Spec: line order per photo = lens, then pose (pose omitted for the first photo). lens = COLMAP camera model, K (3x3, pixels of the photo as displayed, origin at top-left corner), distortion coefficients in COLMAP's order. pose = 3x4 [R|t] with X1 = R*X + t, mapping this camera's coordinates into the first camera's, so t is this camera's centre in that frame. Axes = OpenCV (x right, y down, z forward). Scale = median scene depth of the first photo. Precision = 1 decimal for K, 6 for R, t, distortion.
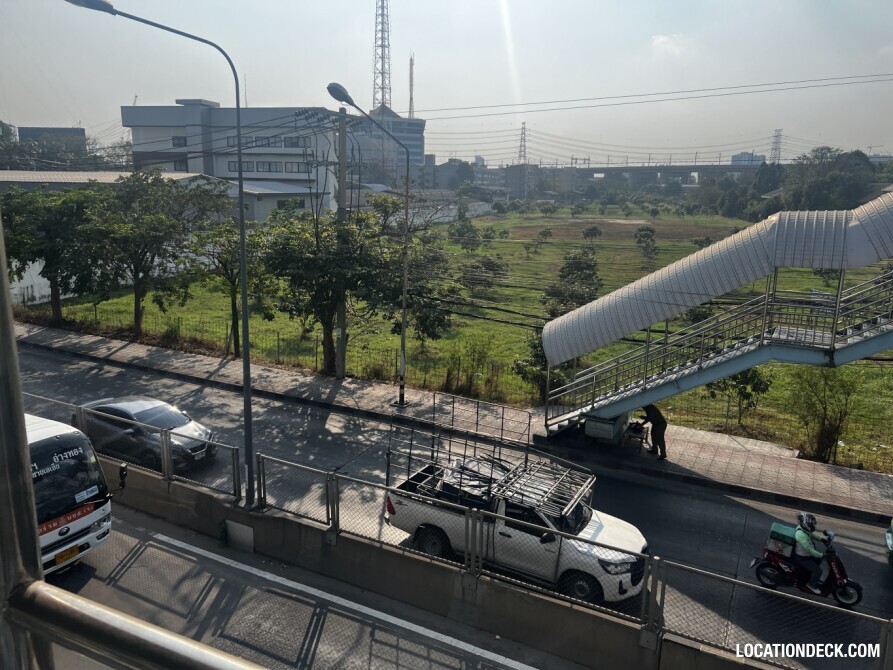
lens RADIAL K [[670.2, 0, 449.9], [0, 670.2, 331.3], [0, 0, 1]] dist [0.056192, -0.063006]
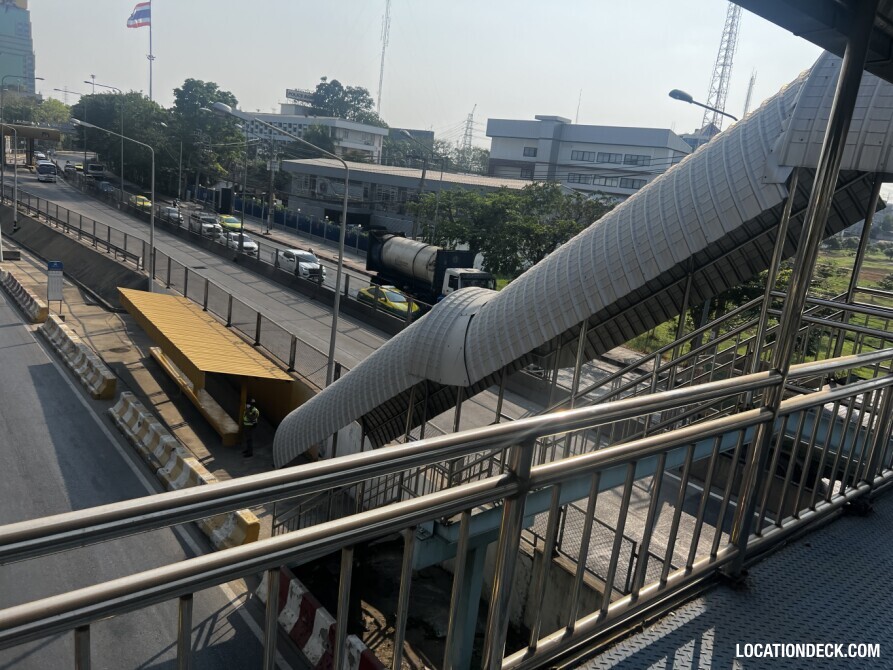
lens RADIAL K [[672.7, 0, 451.3], [0, 672.7, 332.4], [0, 0, 1]] dist [0.028991, -0.017957]
pose [[0.905635, 0.175347, -0.386107, -0.080955], [-0.181284, 0.983200, 0.021300, 0.036329], [0.383355, 0.050706, 0.922208, -0.179431]]
